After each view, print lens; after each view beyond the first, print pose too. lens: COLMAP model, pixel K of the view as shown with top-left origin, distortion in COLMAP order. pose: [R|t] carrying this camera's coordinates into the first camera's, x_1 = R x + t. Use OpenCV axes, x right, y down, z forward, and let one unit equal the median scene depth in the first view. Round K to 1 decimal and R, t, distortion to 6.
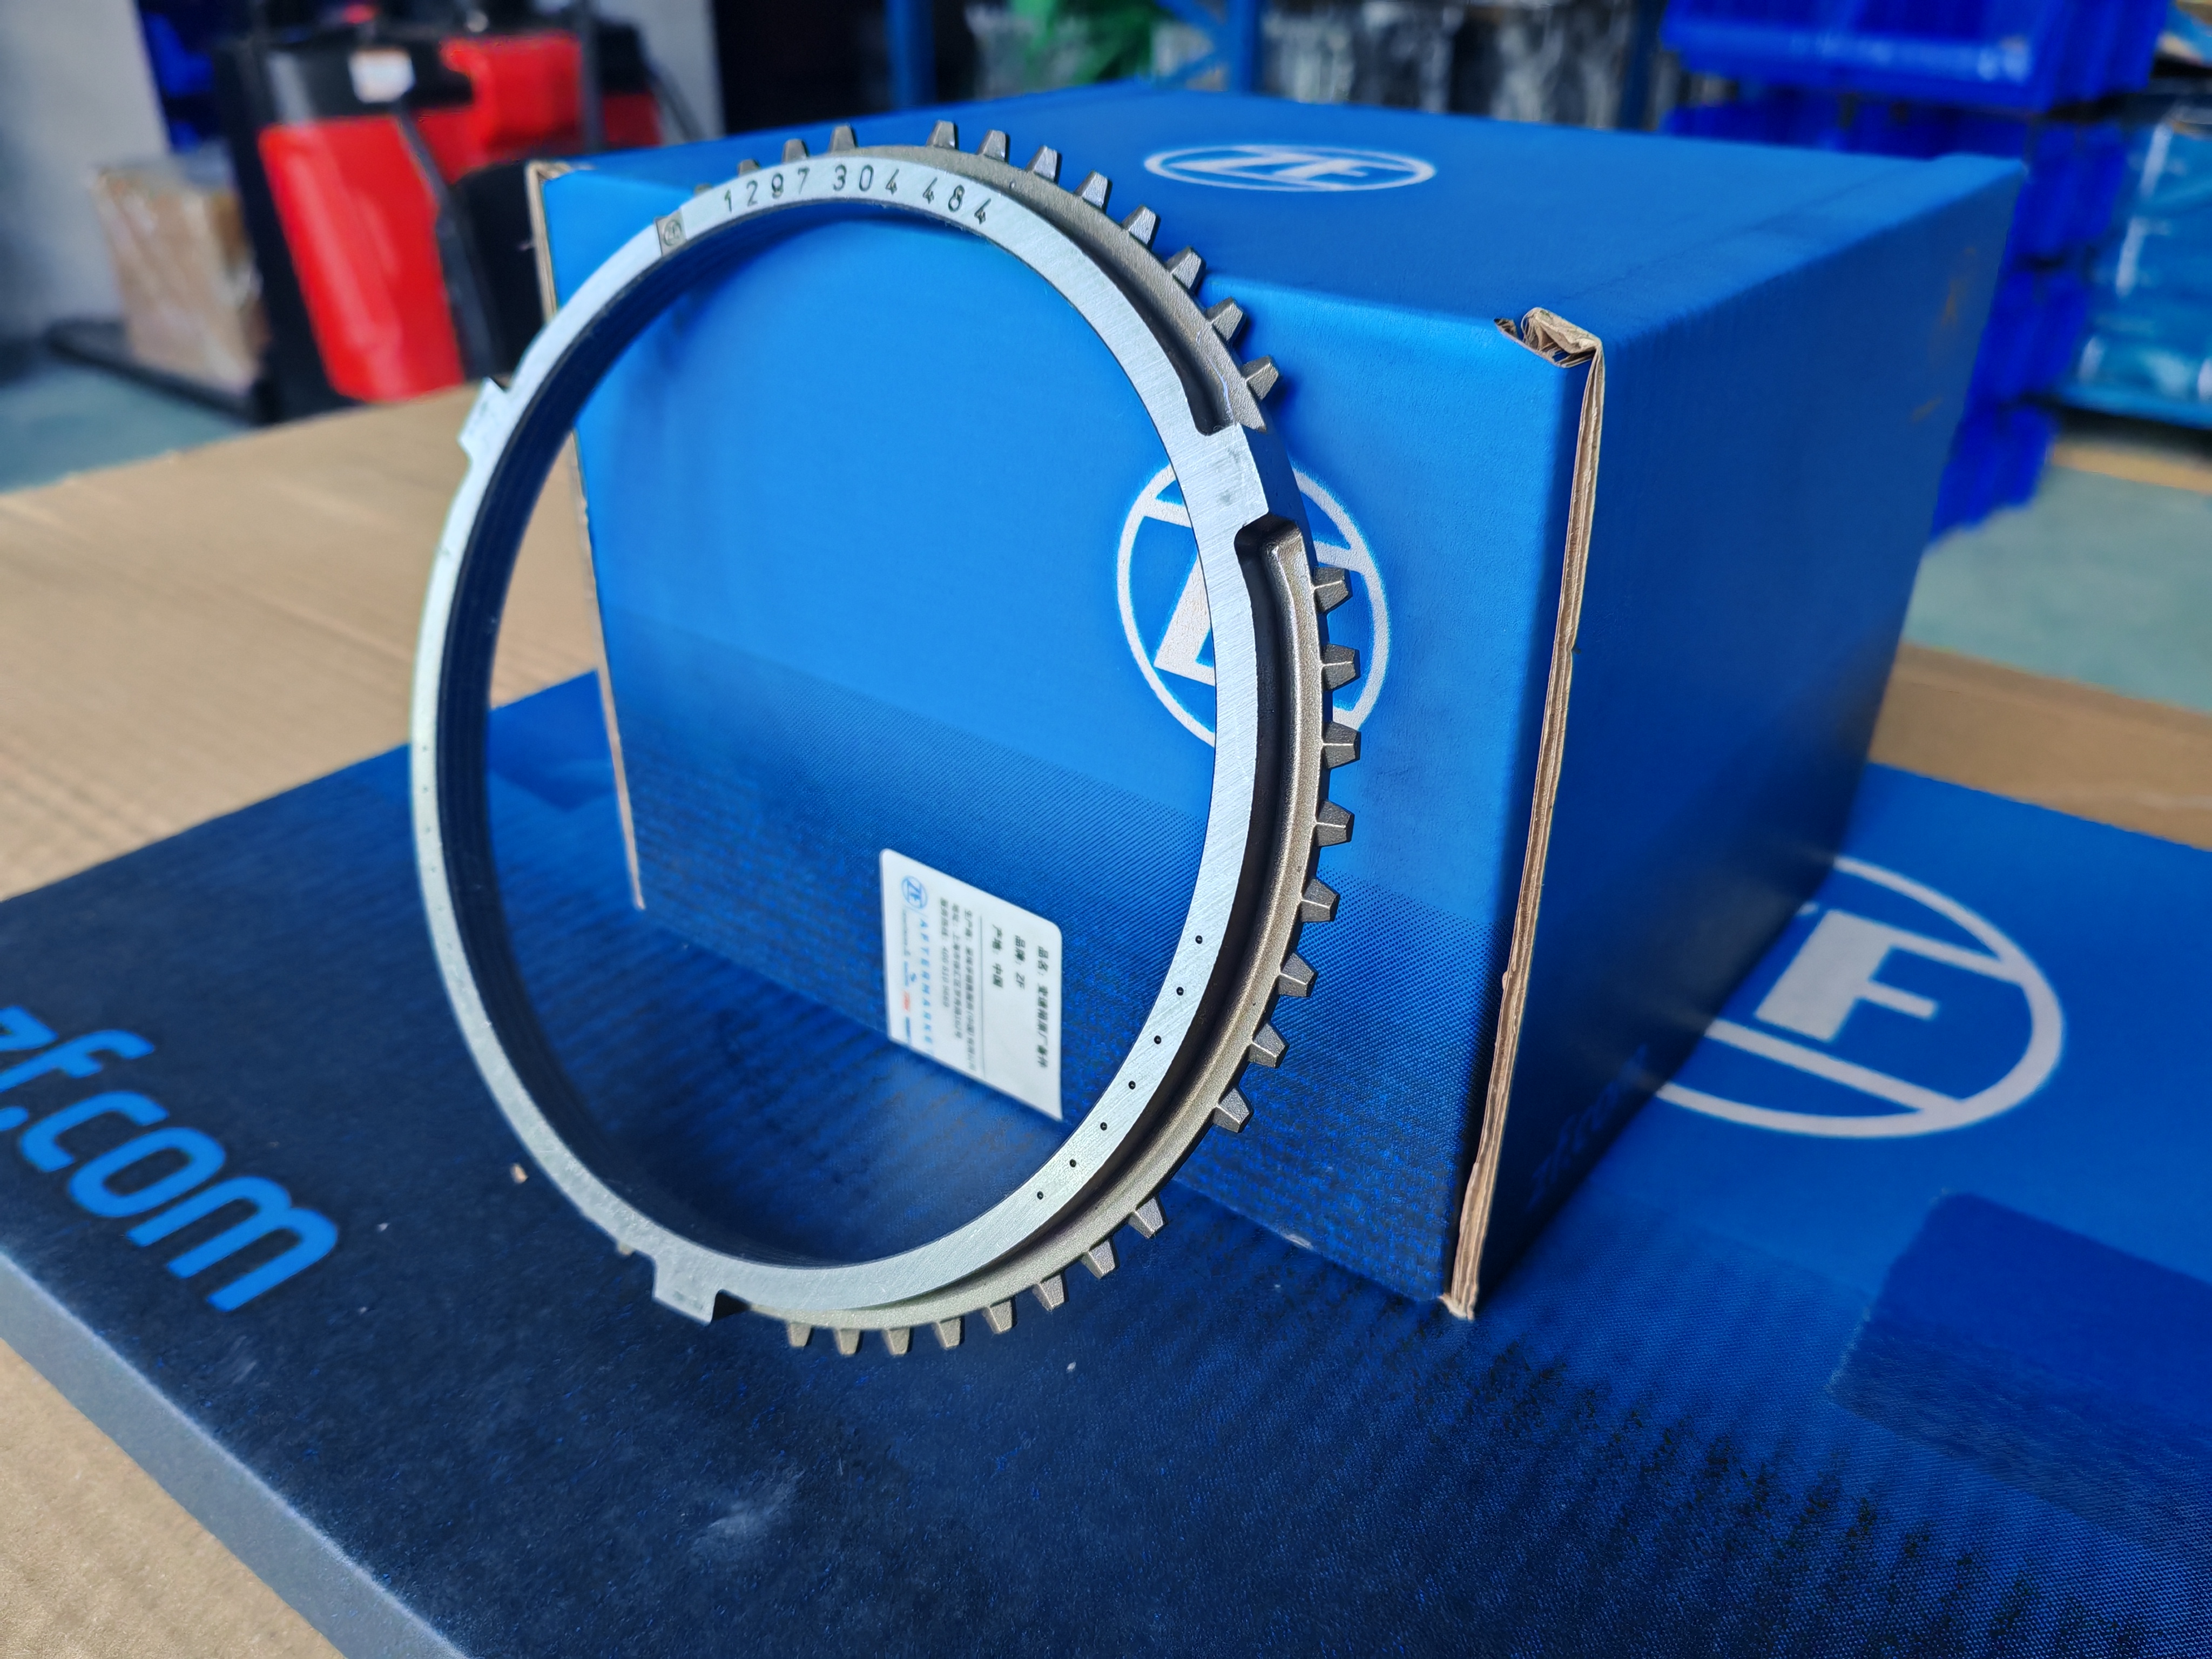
lens RADIAL K [[1880.3, 0, 1098.8], [0, 1880.3, 835.1], [0, 0, 1]] dist [0.098500, -0.056684]
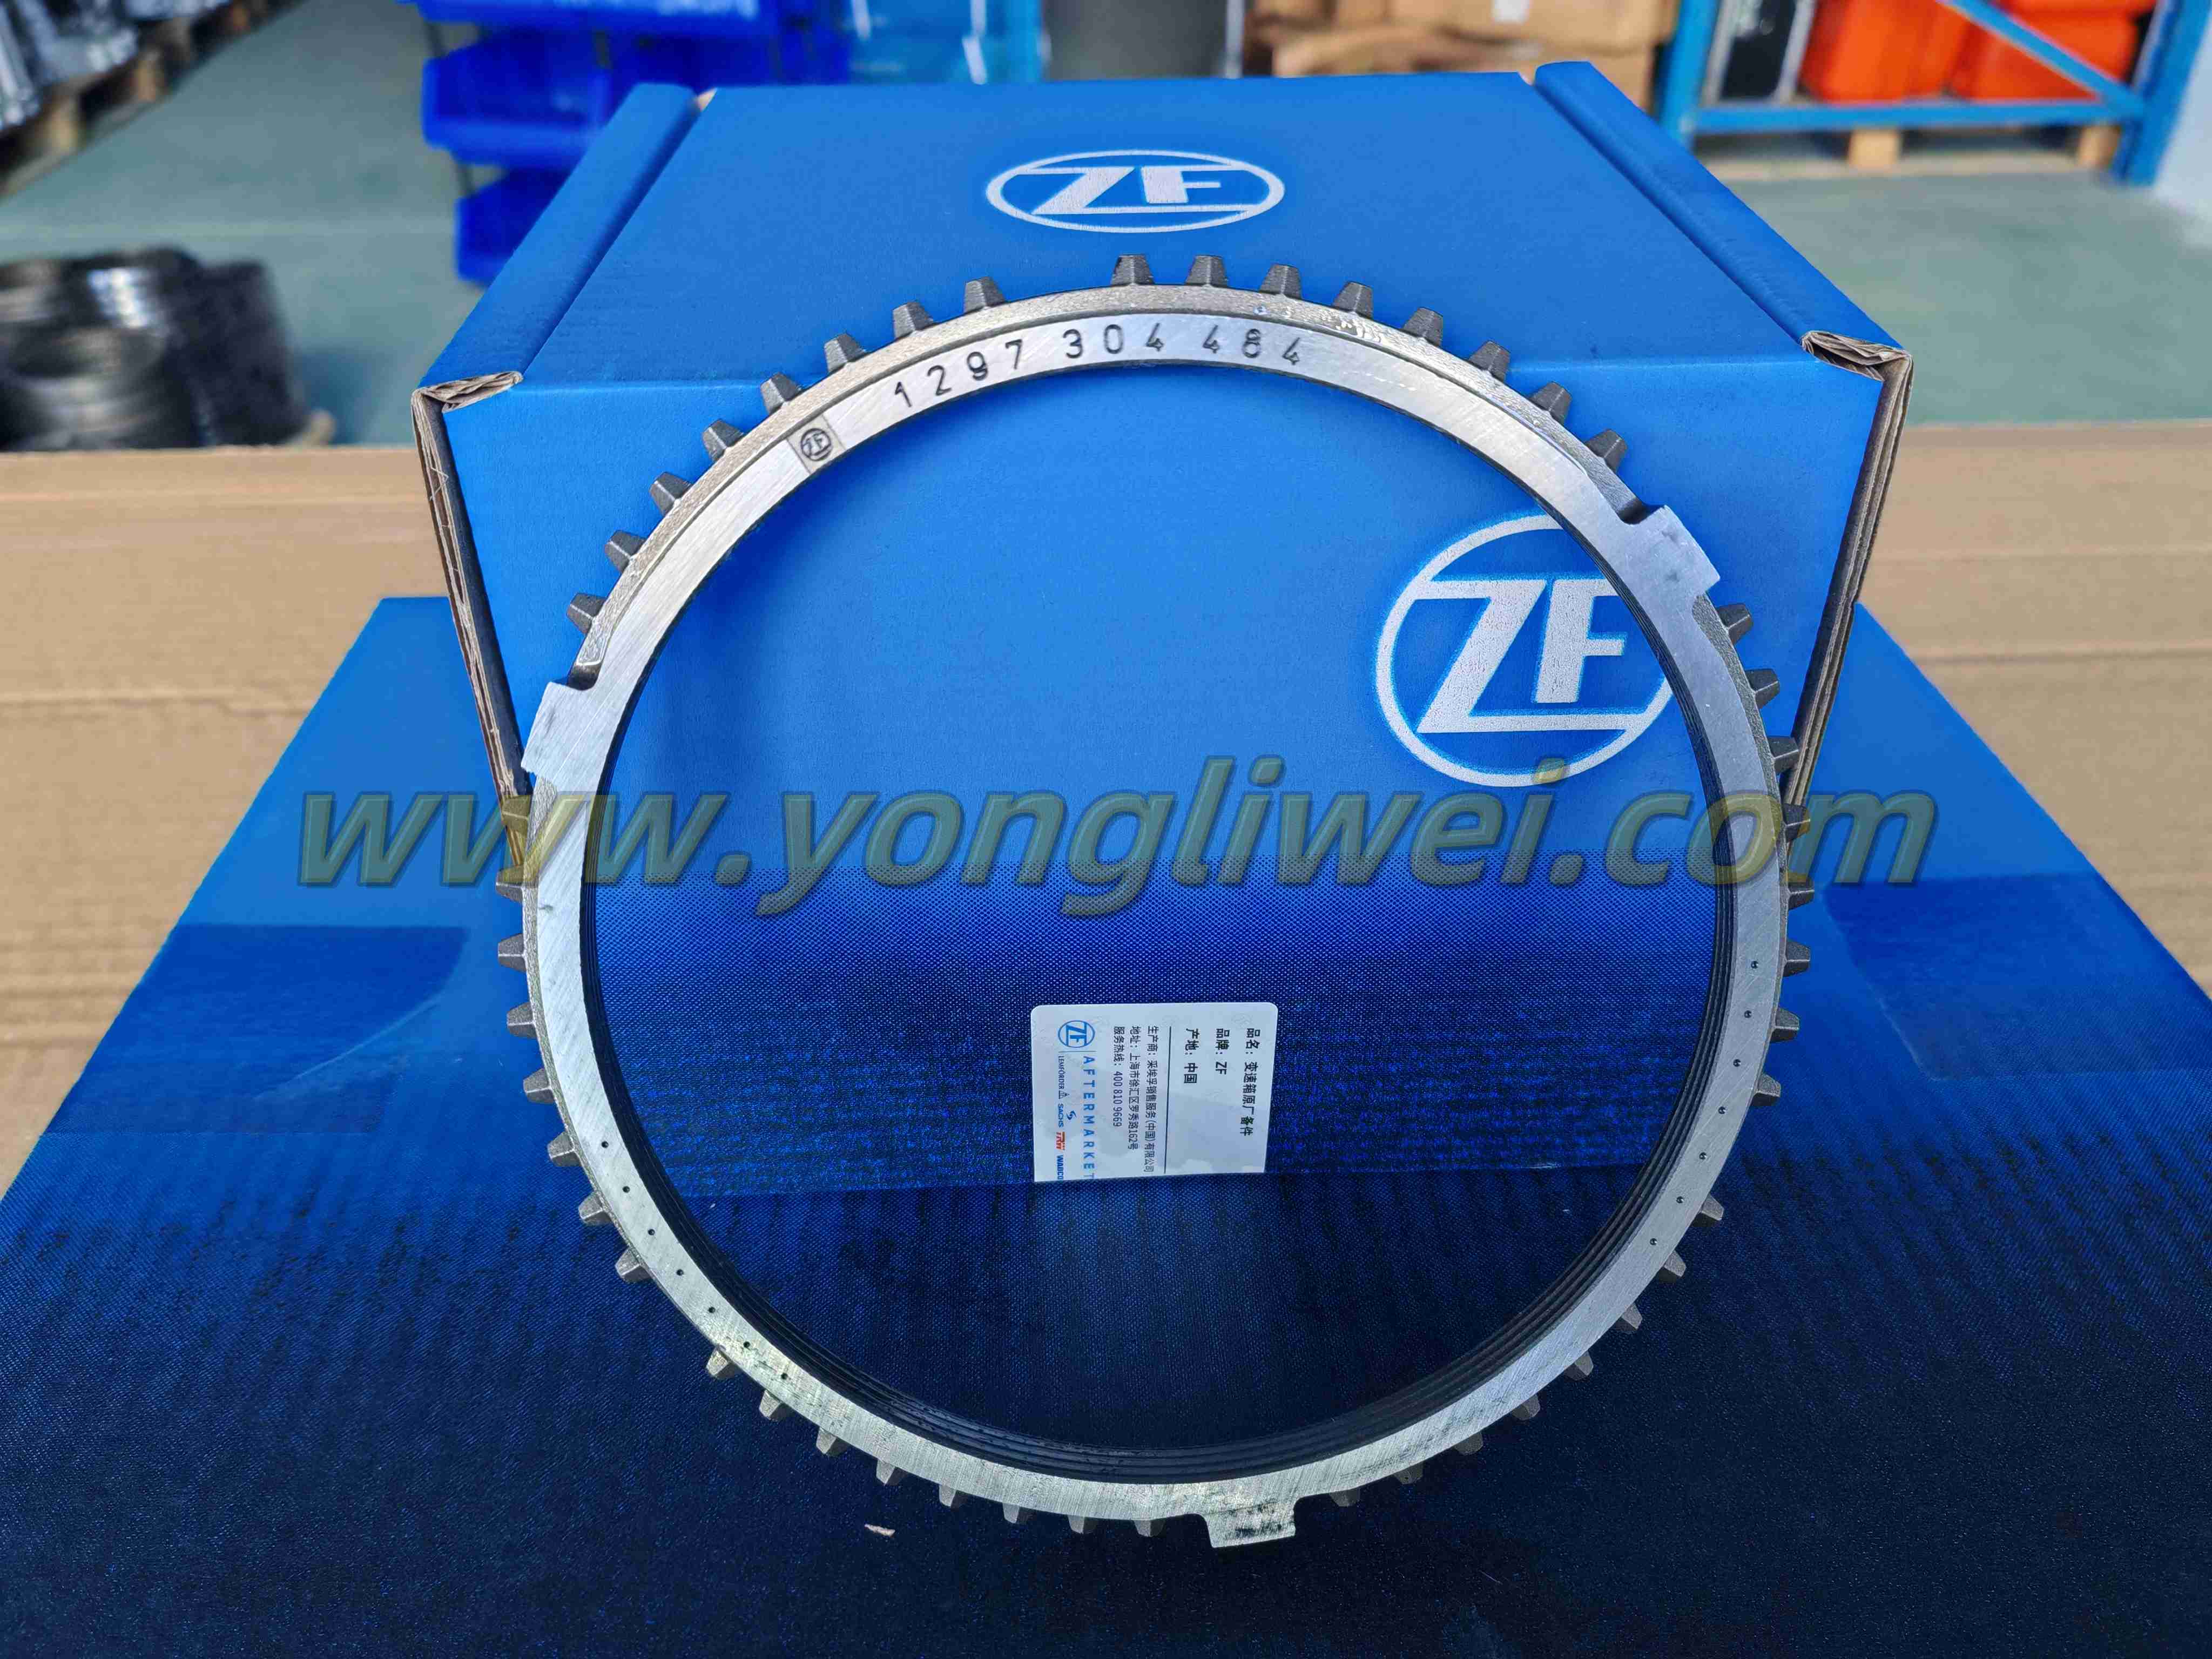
lens RADIAL K [[1880.3, 0, 1098.8], [0, 1880.3, 835.1], [0, 0, 1]] dist [0.098500, -0.056684]
pose [[0.741136, -0.382867, 0.551480, -0.585500], [0.310330, 0.923790, 0.224291, -0.275716], [-0.595326, 0.004911, 0.803469, 0.245120]]
